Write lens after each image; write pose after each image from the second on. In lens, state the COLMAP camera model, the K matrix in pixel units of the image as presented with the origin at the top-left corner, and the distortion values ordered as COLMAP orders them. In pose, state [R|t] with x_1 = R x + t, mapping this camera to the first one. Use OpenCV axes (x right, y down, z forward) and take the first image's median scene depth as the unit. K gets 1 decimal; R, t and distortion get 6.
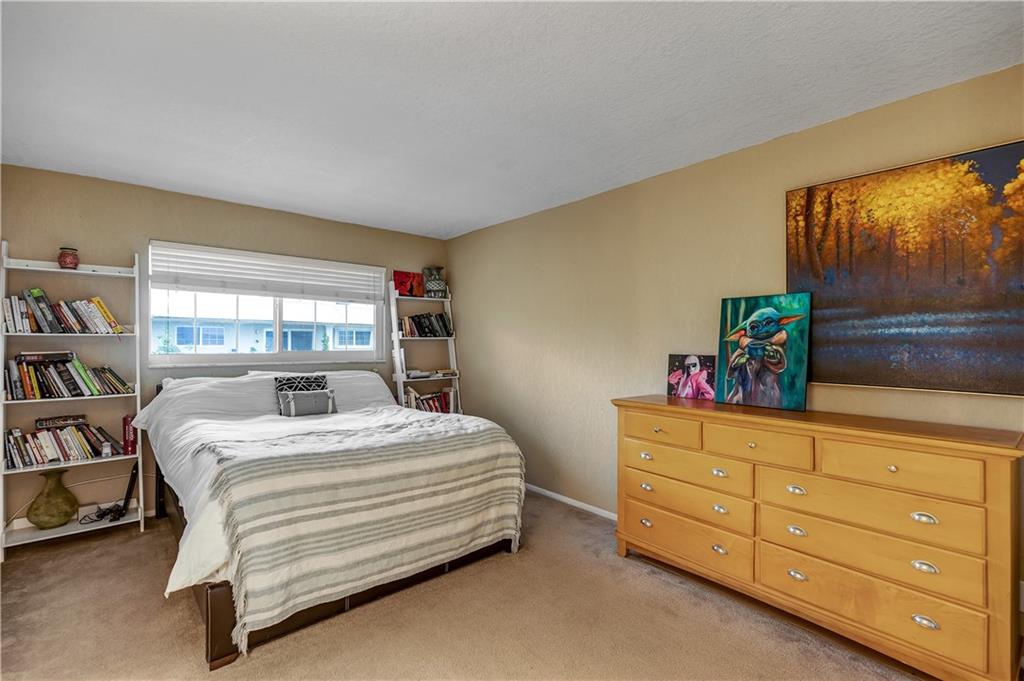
lens RADIAL K [[465.4, 0, 511.9], [0, 465.4, 344.6], [0, 0, 1]] dist [0.008128, 0.000052]
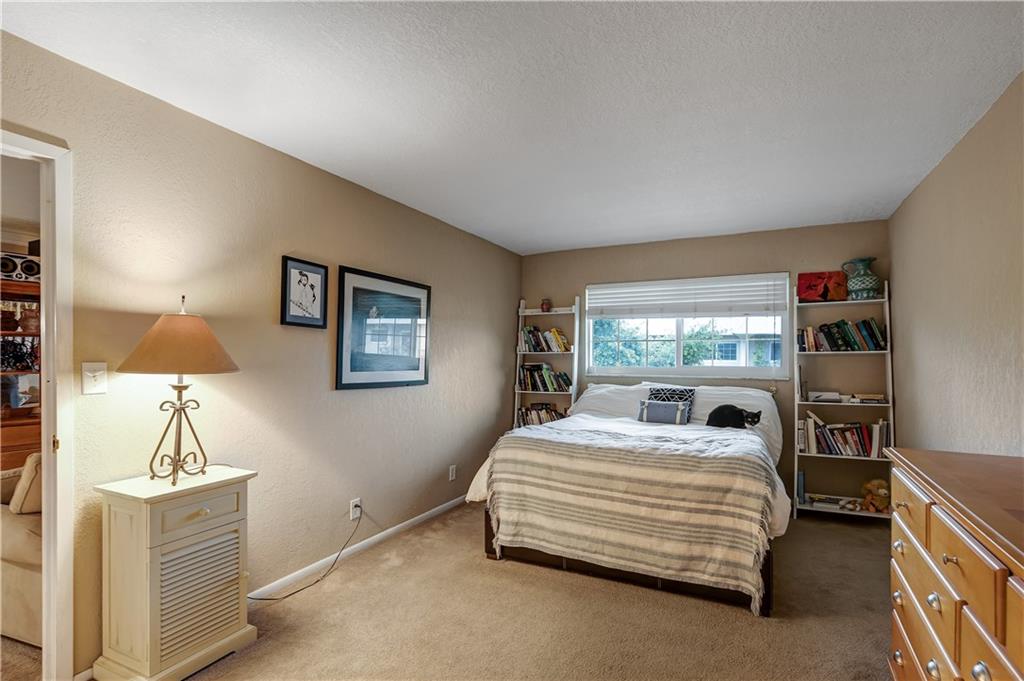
lens RADIAL K [[492.4, 0, 512.1], [0, 492.4, 360.9], [0, 0, 1]] dist [0.002808, 0.000180]
pose [[0.383107, 0.006170, -0.923683, 0.654580], [-0.004702, 0.999978, 0.004729, -0.001147], [0.923692, 0.002531, 0.383127, 0.282209]]
